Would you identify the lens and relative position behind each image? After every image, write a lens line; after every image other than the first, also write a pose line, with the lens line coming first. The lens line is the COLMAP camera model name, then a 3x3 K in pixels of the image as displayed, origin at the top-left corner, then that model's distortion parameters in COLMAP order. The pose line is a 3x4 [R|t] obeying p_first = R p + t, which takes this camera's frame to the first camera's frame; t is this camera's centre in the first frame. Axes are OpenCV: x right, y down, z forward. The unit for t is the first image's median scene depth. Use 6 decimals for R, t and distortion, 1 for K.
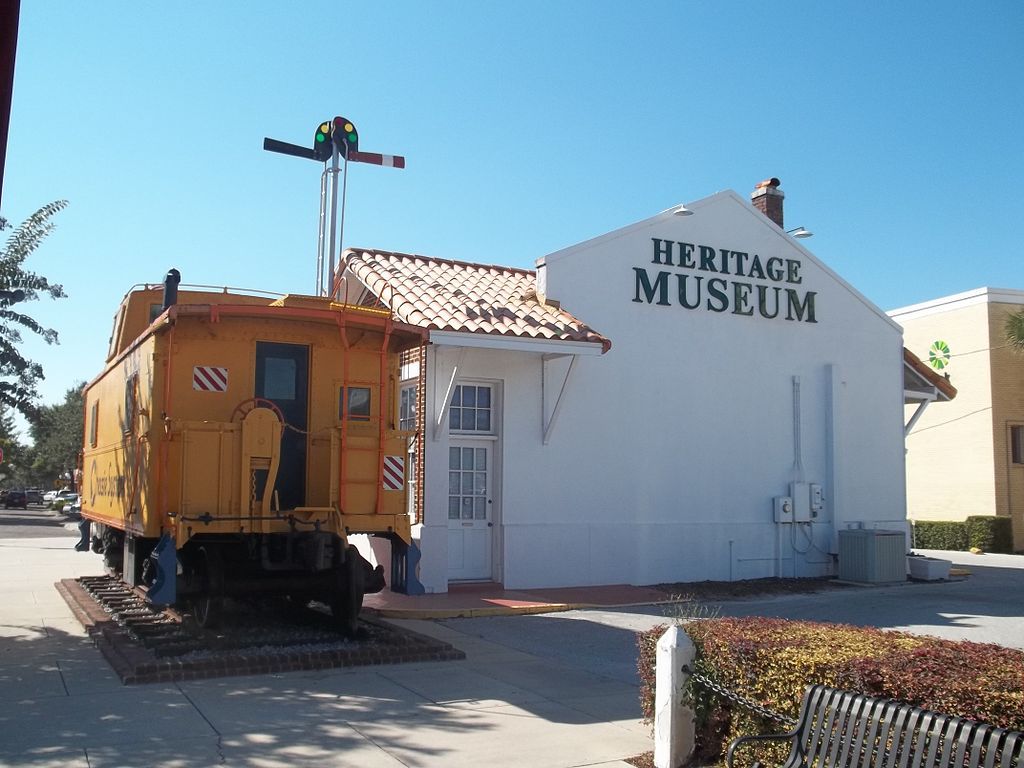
lens RADIAL K [[980.3, 0, 512.1], [0, 980.3, 382.5], [0, 0, 1]] dist [-0.111815, 0.000000]
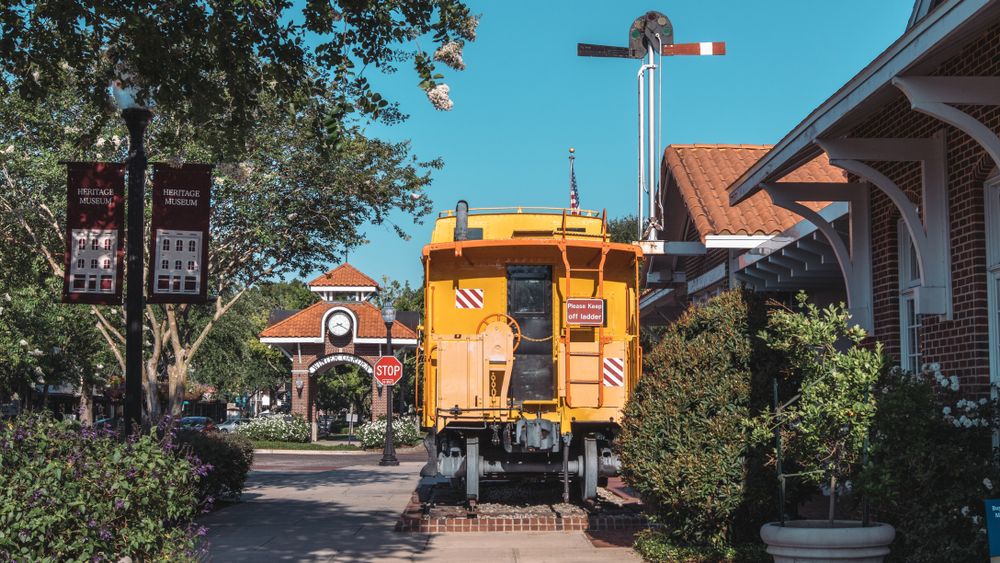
lens RADIAL K [[1391.8, 0, 503.4], [0, 1391.8, 277.1], [0, 0, 1]] dist [0.039602, 0.000000]
pose [[0.891043, -0.045292, -0.451654, 0.530422], [0.053984, 0.998521, 0.006370, -0.040088], [0.450697, -0.030058, 0.892171, -0.561557]]
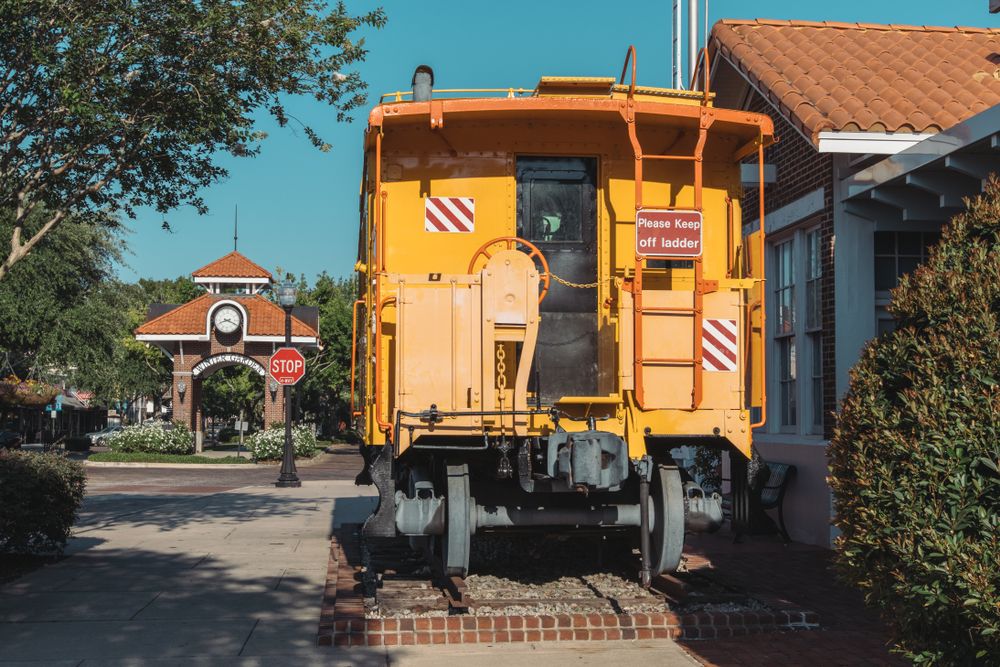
lens RADIAL K [[1418.0, 0, 497.9], [0, 1418.0, 334.1], [0, 0, 1]] dist [0.012910, 0.000000]
pose [[0.920635, -0.024051, -0.389682, 0.109662], [0.045573, 0.997898, 0.046078, 0.036181], [0.387755, -0.060180, 0.919796, 0.085360]]
